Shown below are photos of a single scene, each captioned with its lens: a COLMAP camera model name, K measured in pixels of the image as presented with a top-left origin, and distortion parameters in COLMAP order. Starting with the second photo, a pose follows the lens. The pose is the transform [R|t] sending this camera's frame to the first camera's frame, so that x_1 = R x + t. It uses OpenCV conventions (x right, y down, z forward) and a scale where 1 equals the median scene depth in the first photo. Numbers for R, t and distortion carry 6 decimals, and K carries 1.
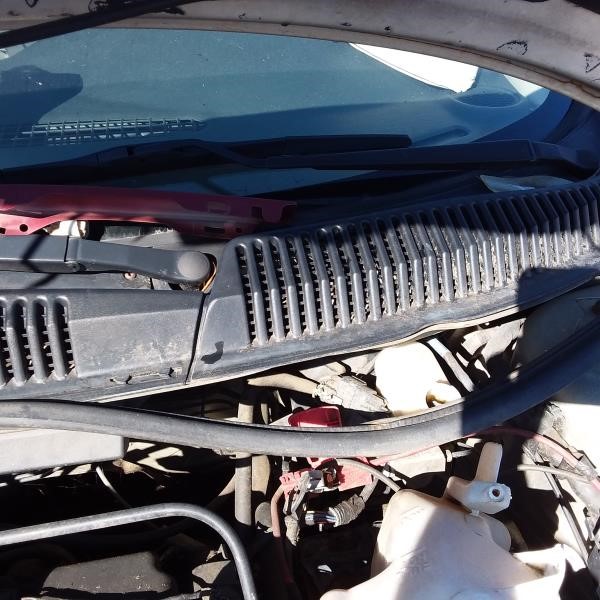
lens RADIAL K [[632.2, 0, 300.0], [0, 632.2, 300.0], [0, 0, 1]] dist [0.076194, -0.143564]
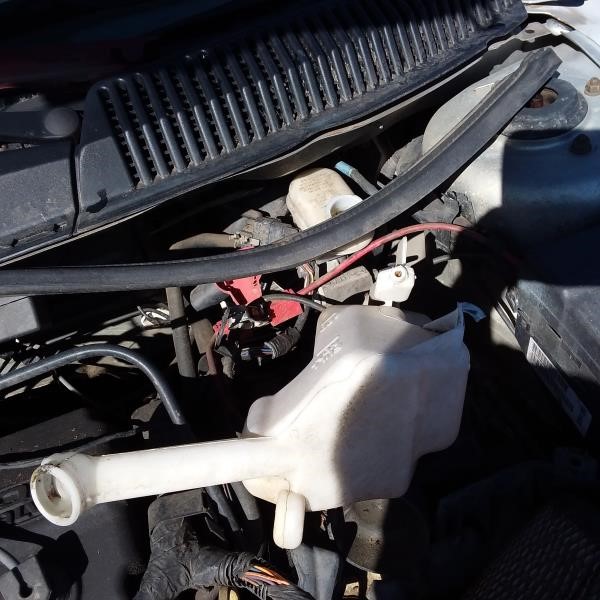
lens RADIAL K [[632.2, 0, 300.0], [0, 632.2, 300.0], [0, 0, 1]] dist [0.076194, -0.143564]
pose [[0.977453, -0.211015, 0.007684, 0.115863], [0.208331, 0.969672, 0.127810, 0.153635], [-0.034421, -0.123327, 0.991769, 0.003183]]
